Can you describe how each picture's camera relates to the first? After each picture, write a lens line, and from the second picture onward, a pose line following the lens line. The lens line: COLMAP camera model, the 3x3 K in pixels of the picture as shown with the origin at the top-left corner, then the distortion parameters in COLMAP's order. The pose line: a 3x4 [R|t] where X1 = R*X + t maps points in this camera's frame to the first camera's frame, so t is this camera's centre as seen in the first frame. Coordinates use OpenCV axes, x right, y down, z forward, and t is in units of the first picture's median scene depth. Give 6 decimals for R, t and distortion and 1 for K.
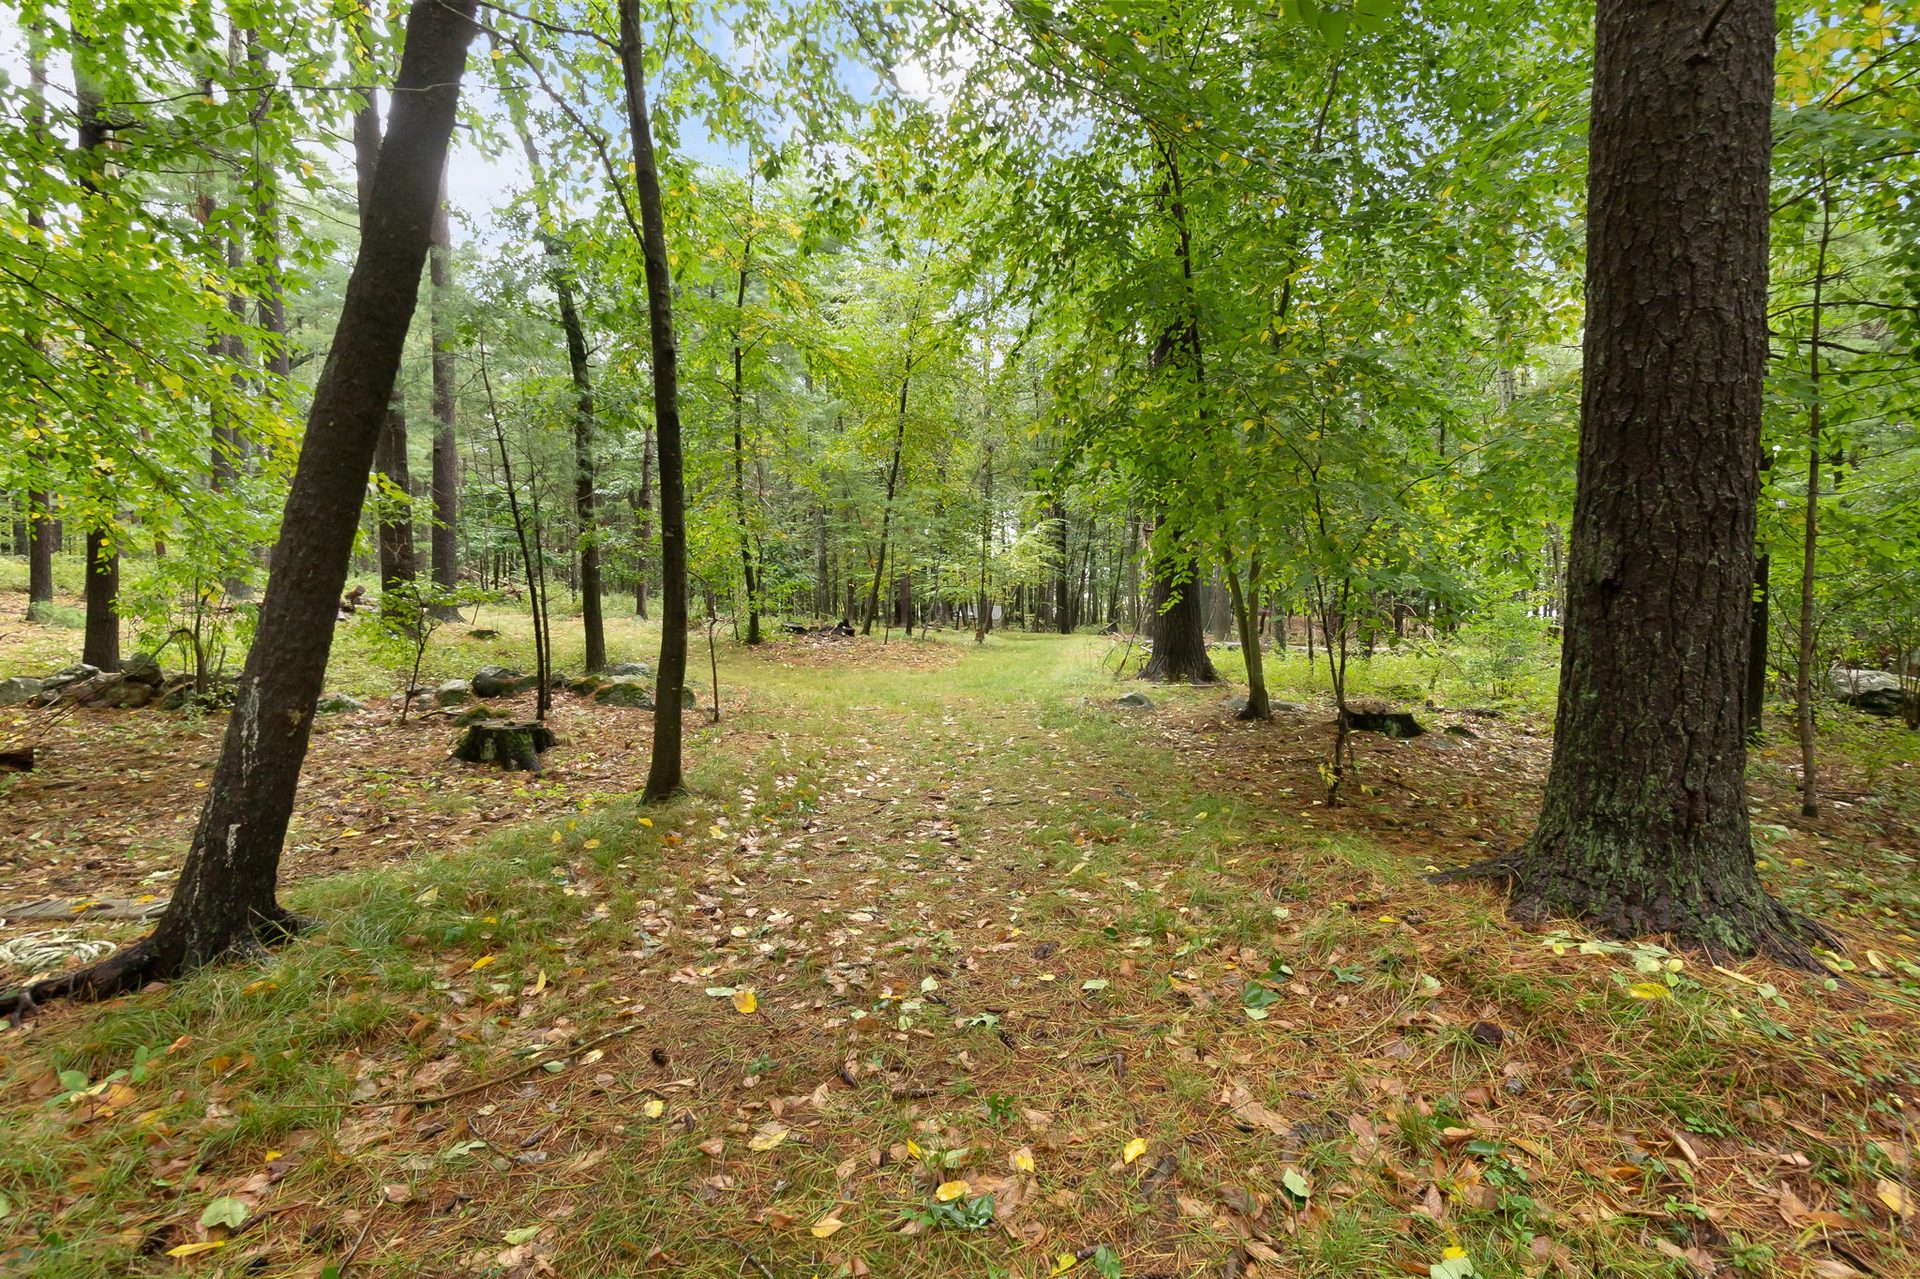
lens RADIAL K [[827.6, 0, 970.6], [0, 827.6, 634.2], [0, 0, 1]] dist [-0.001599, -0.000062]
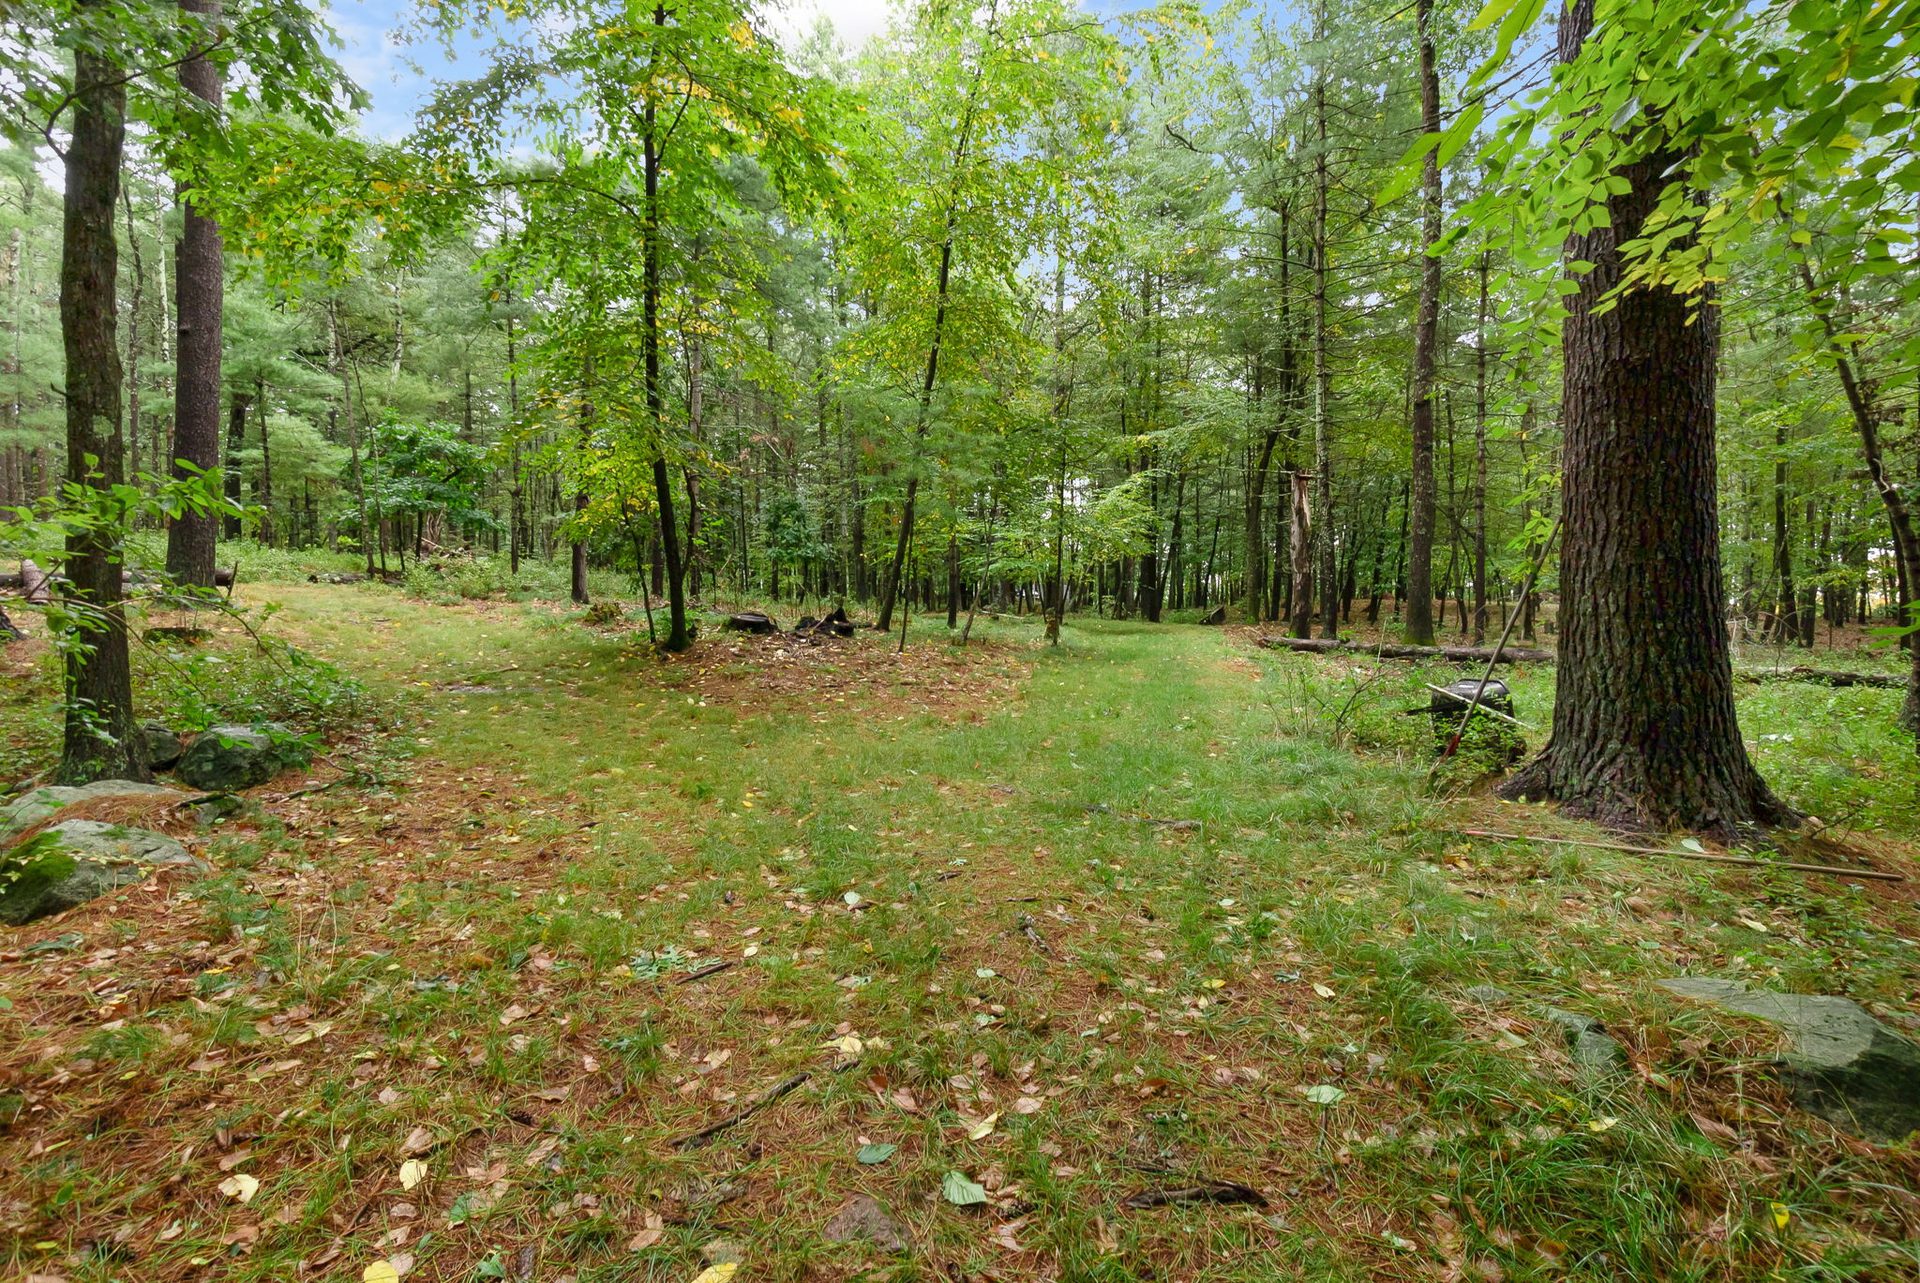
lens RADIAL K [[827.6, 0, 970.6], [0, 827.6, 636.2], [0, 0, 1]] dist [-0.001599, -0.000062]
pose [[0.997105, 0.010044, -0.075368, -0.004452], [-0.007904, 0.999559, 0.028636, -0.011387], [0.075622, -0.027957, 0.996745, 0.279121]]
